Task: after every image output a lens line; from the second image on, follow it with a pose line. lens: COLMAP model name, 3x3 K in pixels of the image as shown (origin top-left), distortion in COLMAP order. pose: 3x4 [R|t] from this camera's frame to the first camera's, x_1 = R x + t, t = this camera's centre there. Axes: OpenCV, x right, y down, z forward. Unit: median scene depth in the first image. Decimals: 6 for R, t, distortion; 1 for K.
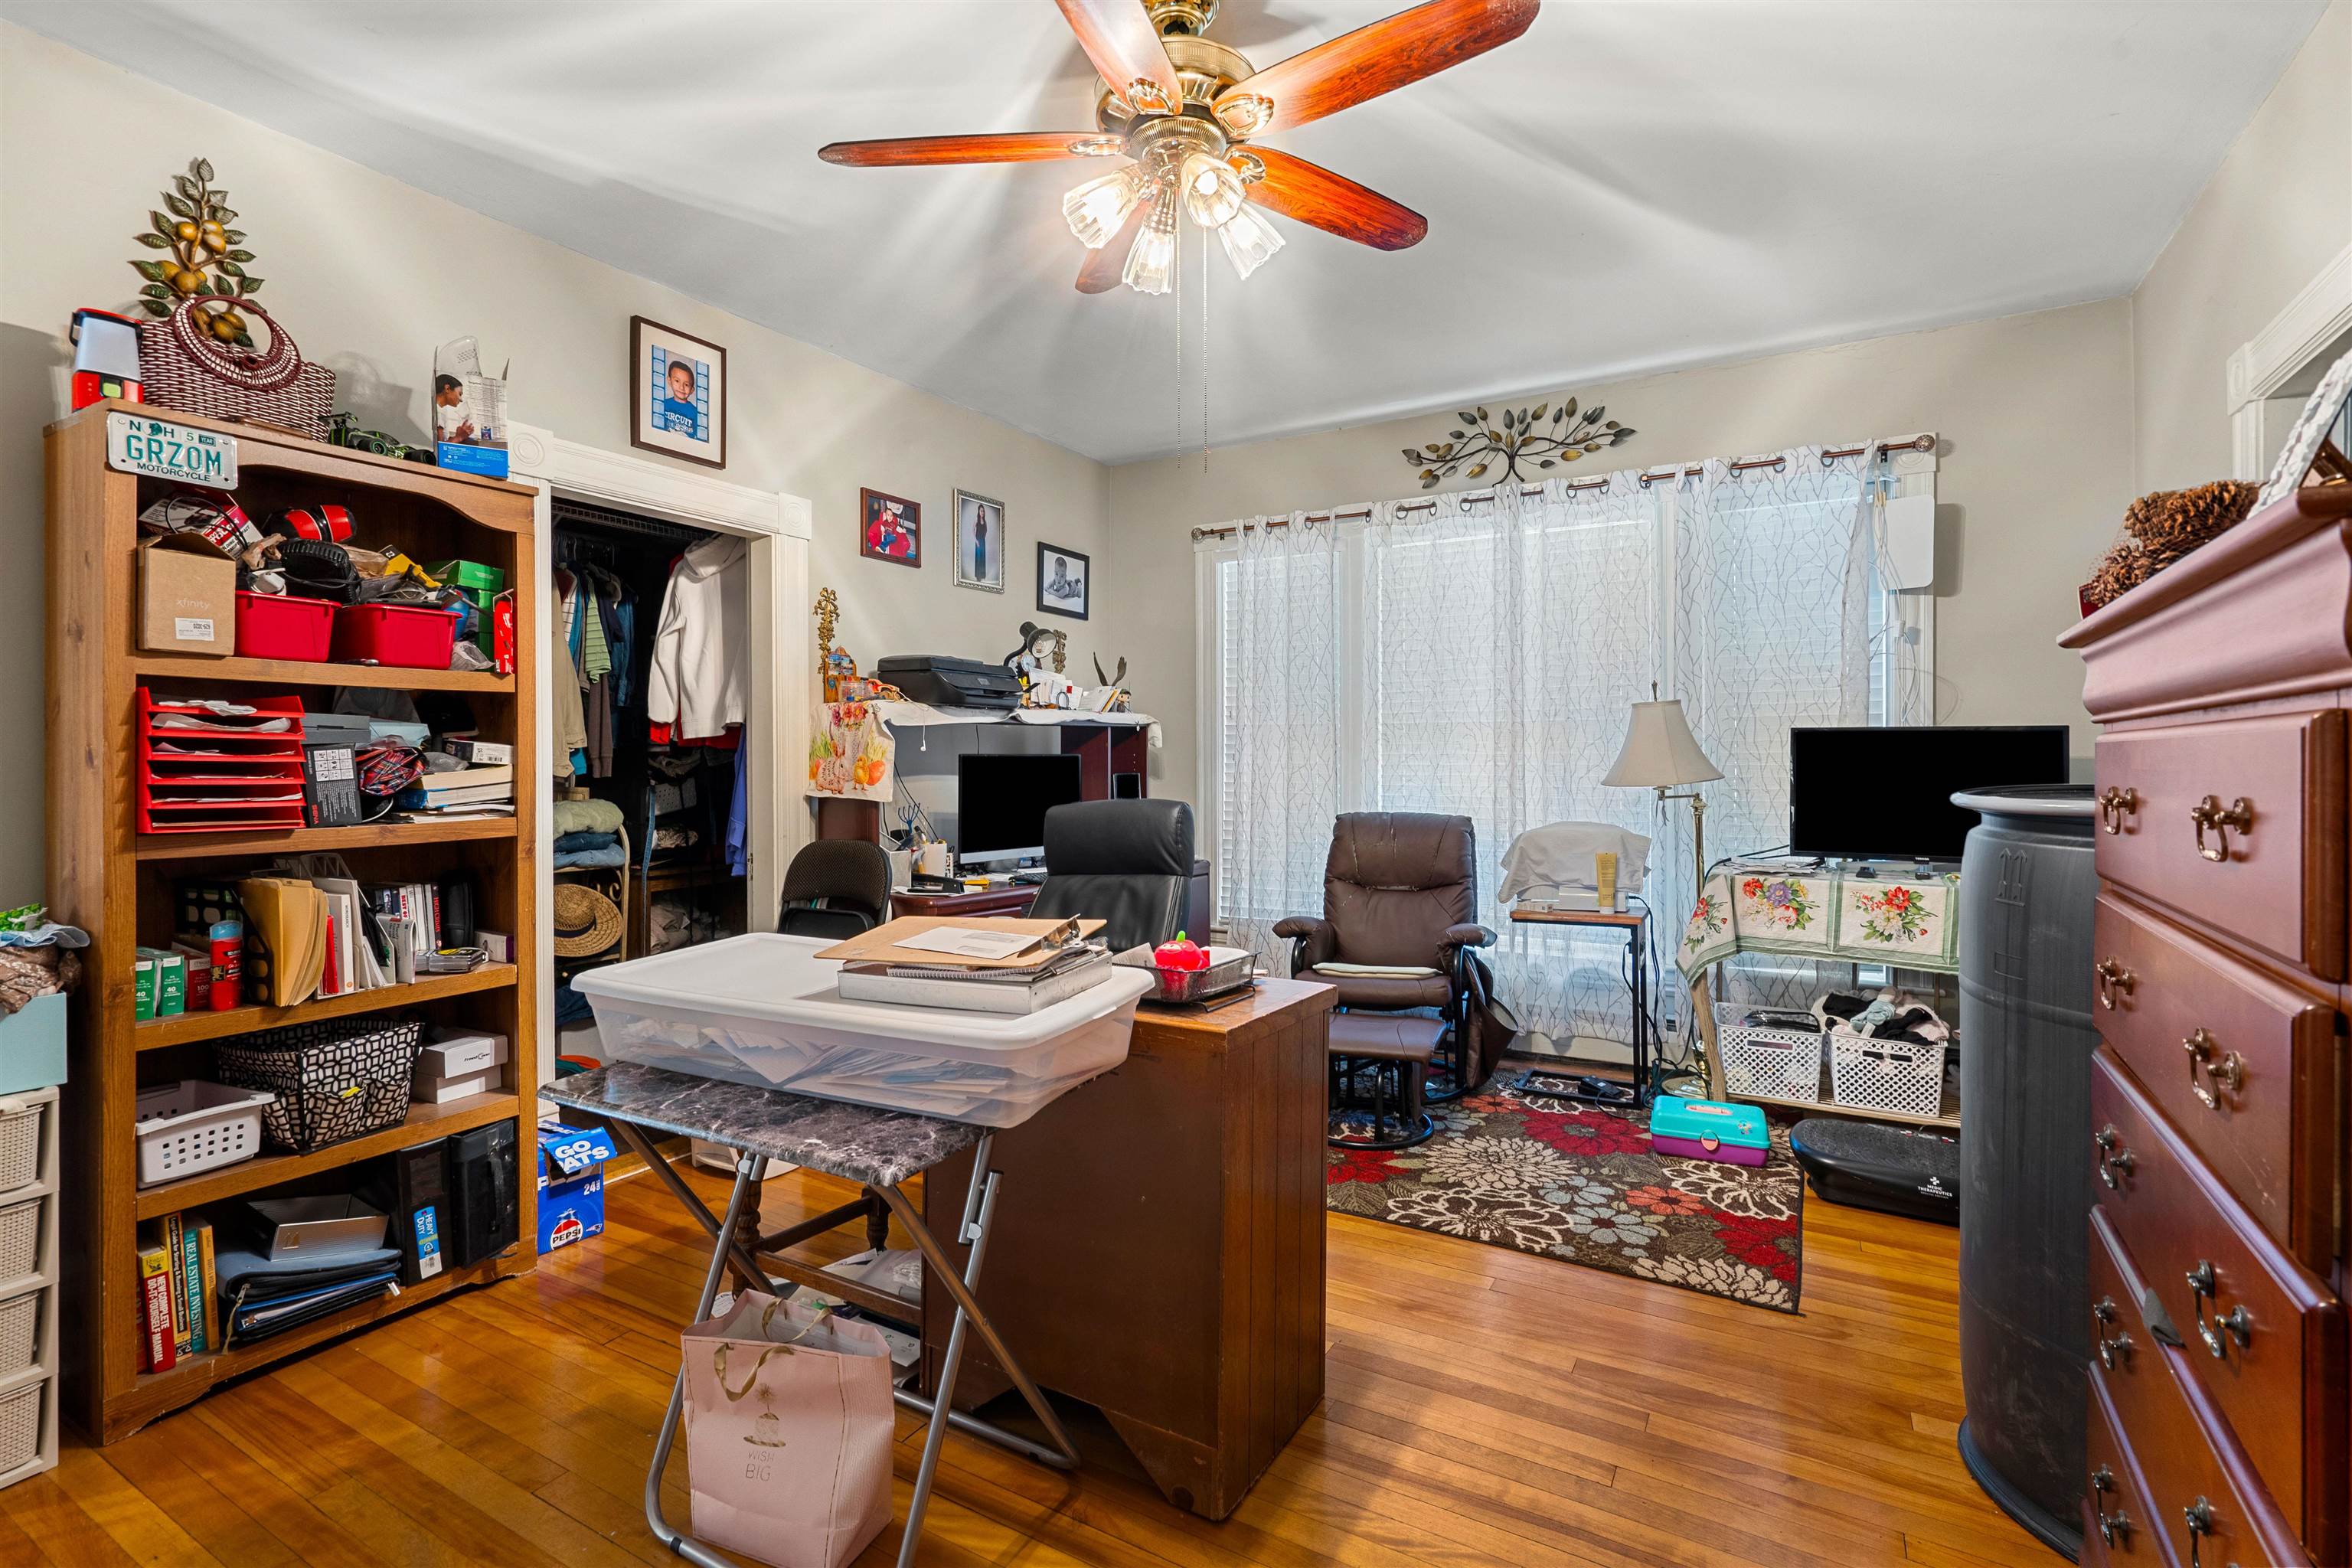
lens RADIAL K [[1077.6, 0, 1169.0], [0, 1077.6, 763.3], [0, 0, 1]] dist [-0.009599, 0.003838]
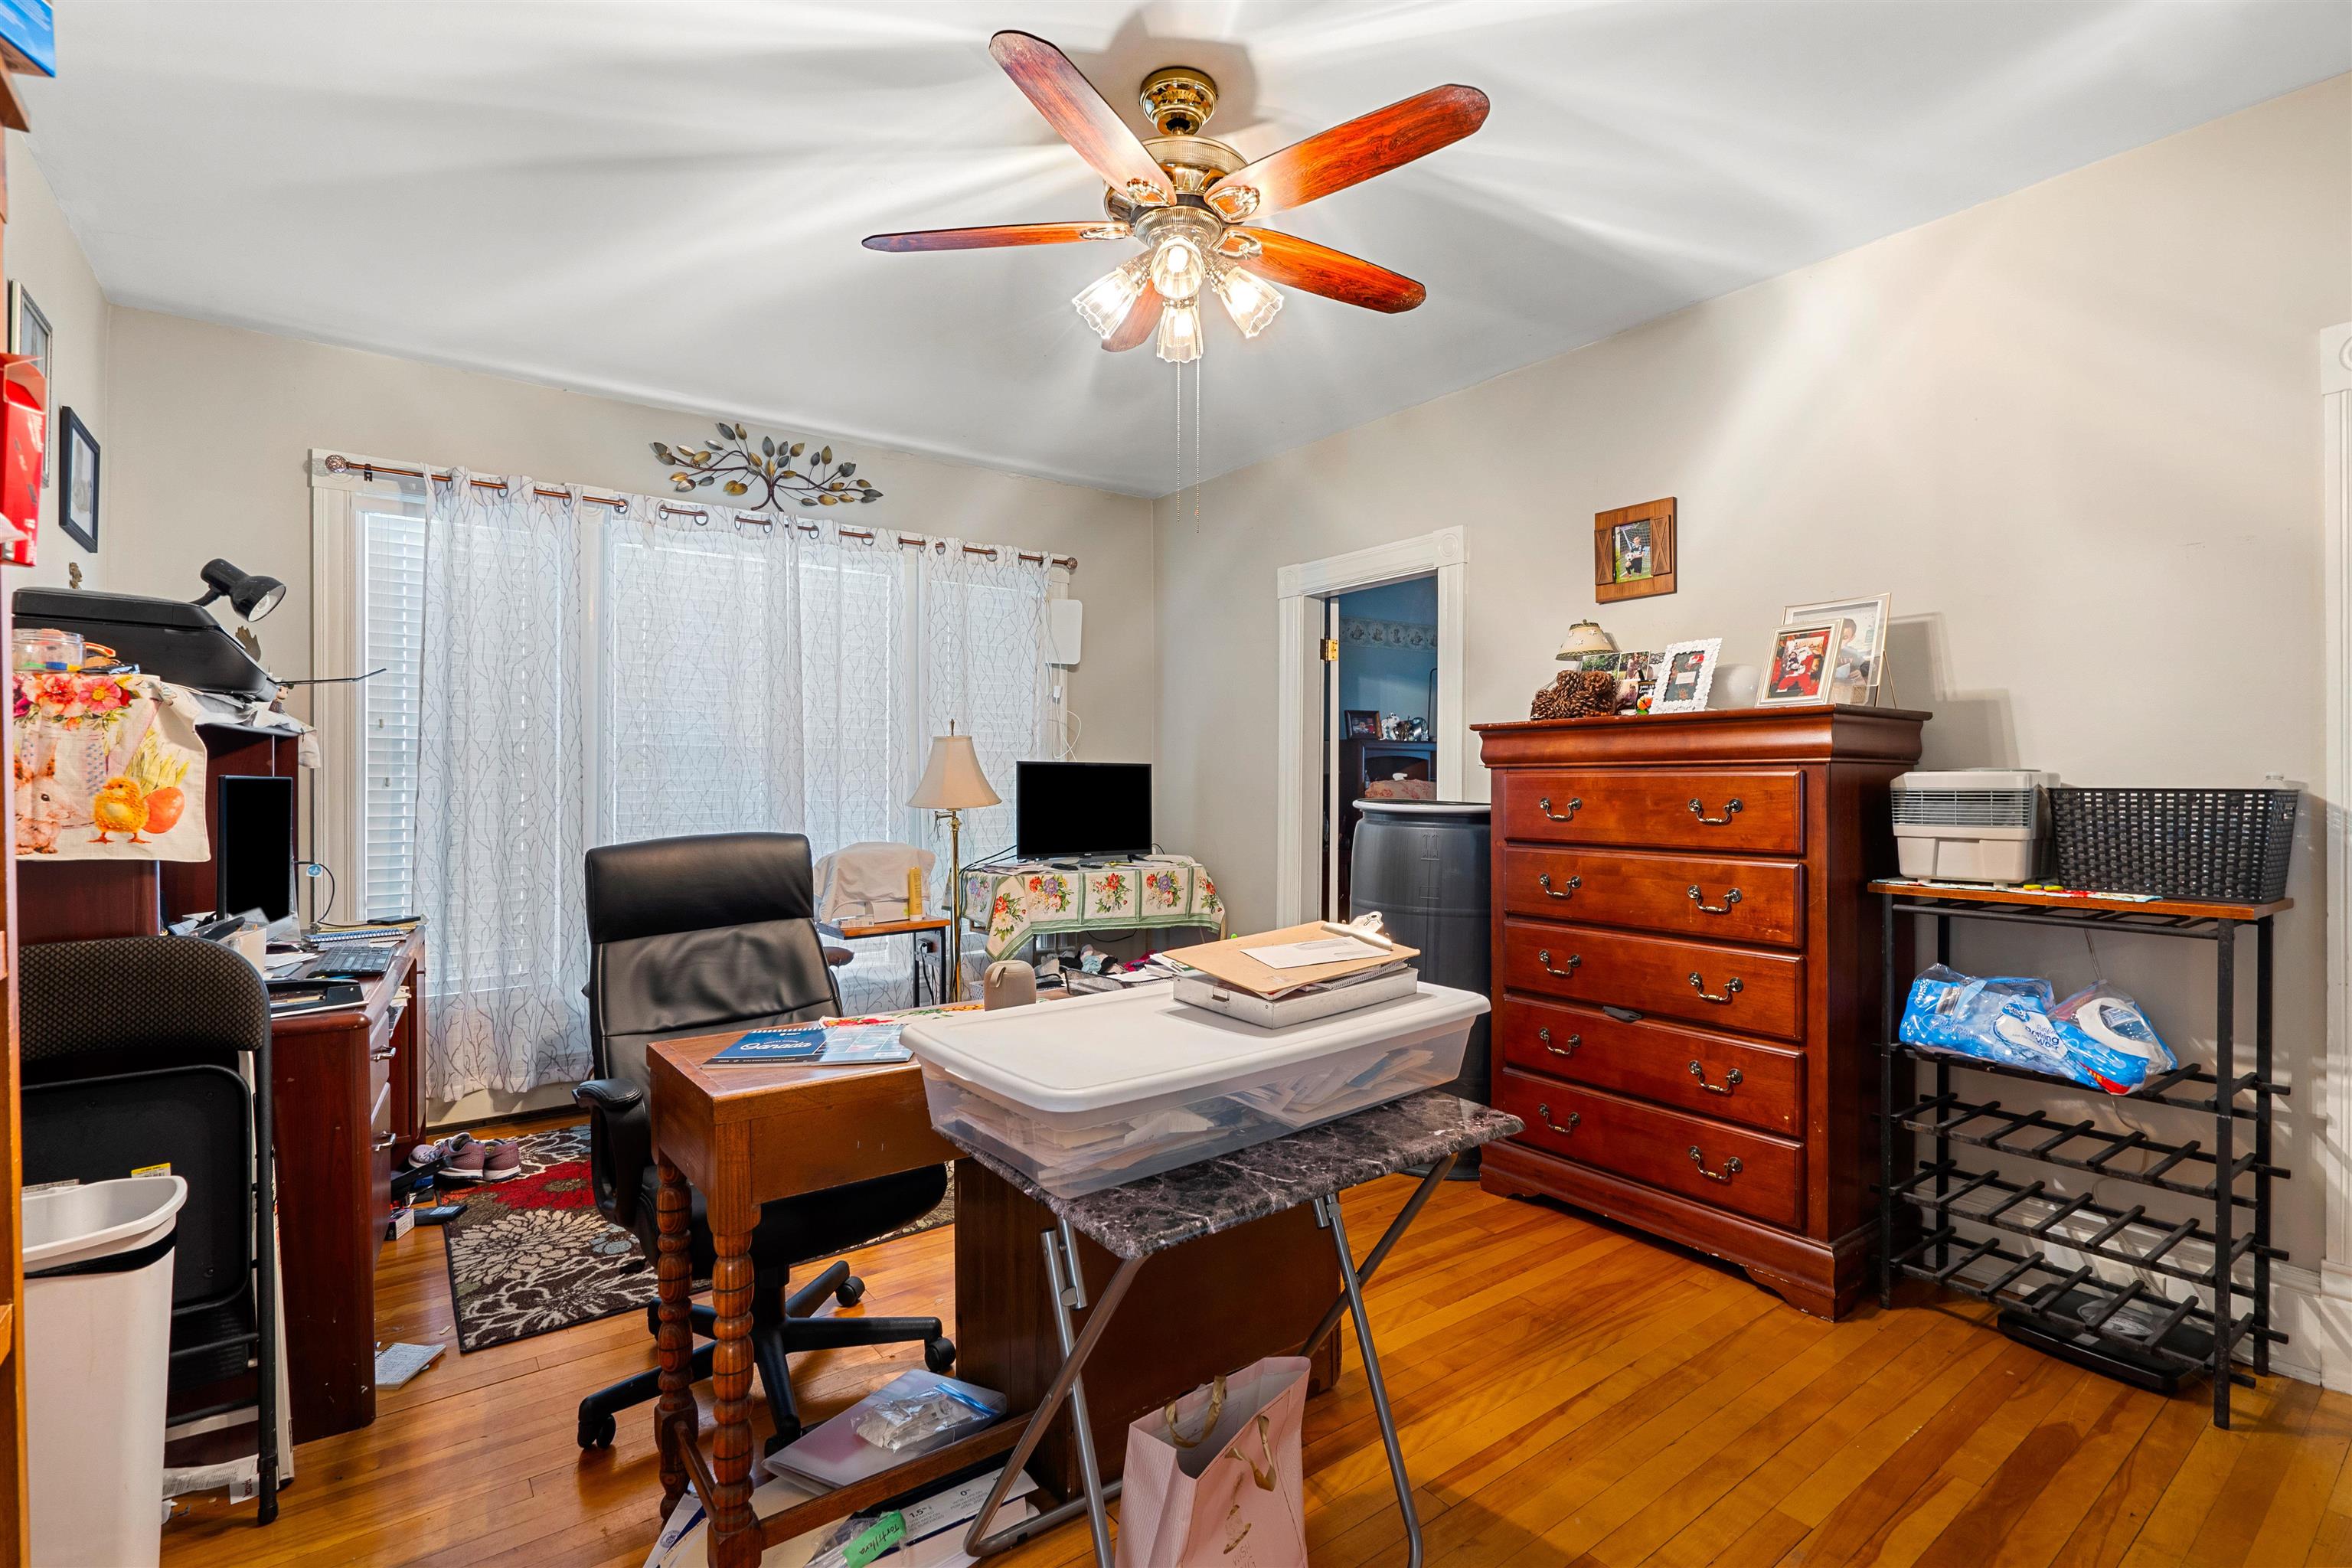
lens RADIAL K [[1077.6, 0, 1168.4], [0, 1077.6, 791.1], [0, 0, 1]] dist [-0.009599, 0.003838]
pose [[0.395658, -0.004484, 0.918387, -0.460061], [0.003569, 0.999988, 0.003345, -0.000413], [-0.918391, 0.001954, 0.395669, 0.260555]]
